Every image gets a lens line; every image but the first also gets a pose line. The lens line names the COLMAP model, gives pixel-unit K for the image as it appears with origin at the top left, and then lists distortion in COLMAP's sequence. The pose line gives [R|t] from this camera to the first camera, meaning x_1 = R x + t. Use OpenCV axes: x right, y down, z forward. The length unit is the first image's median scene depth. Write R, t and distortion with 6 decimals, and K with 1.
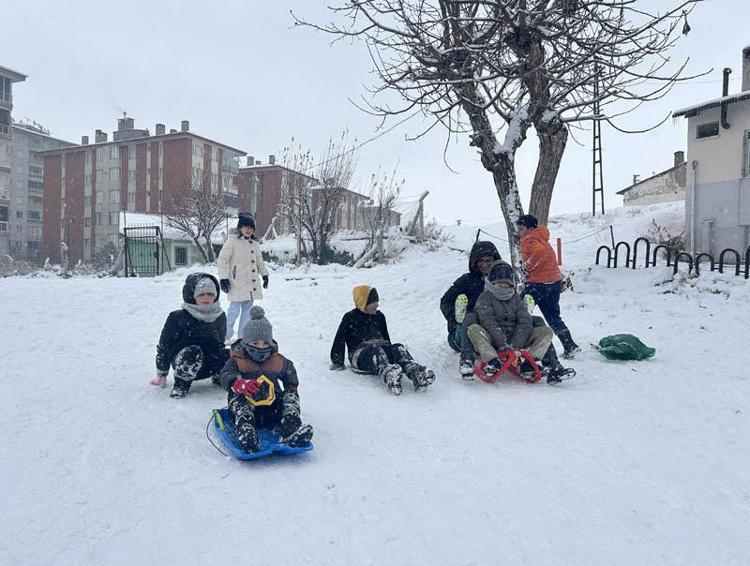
lens RADIAL K [[630.8, 0, 333.8], [0, 630.8, 300.6], [0, 0, 1]] dist [0.064101, -0.076877]
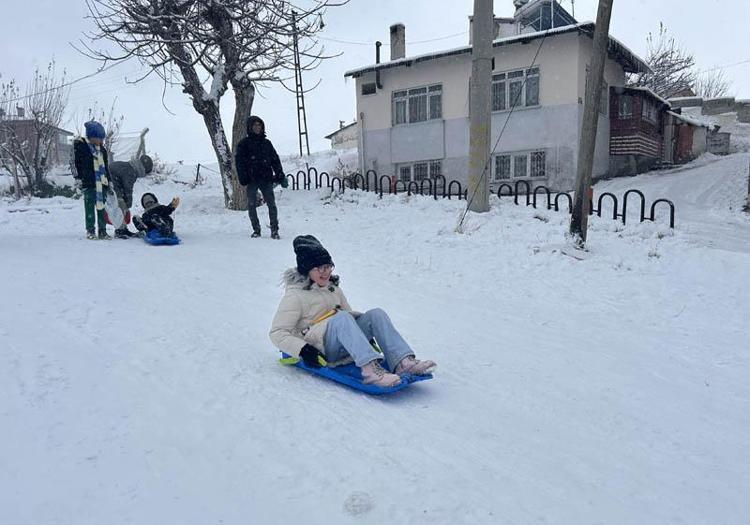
lens RADIAL K [[663.8, 0, 391.1], [0, 663.8, 307.1], [0, 0, 1]] dist [0.045286, -0.013196]
pose [[0.881058, -0.092164, 0.463943, -0.050198], [0.051940, 0.993753, 0.098775, 0.045111], [-0.470148, -0.062929, 0.880341, -0.254093]]
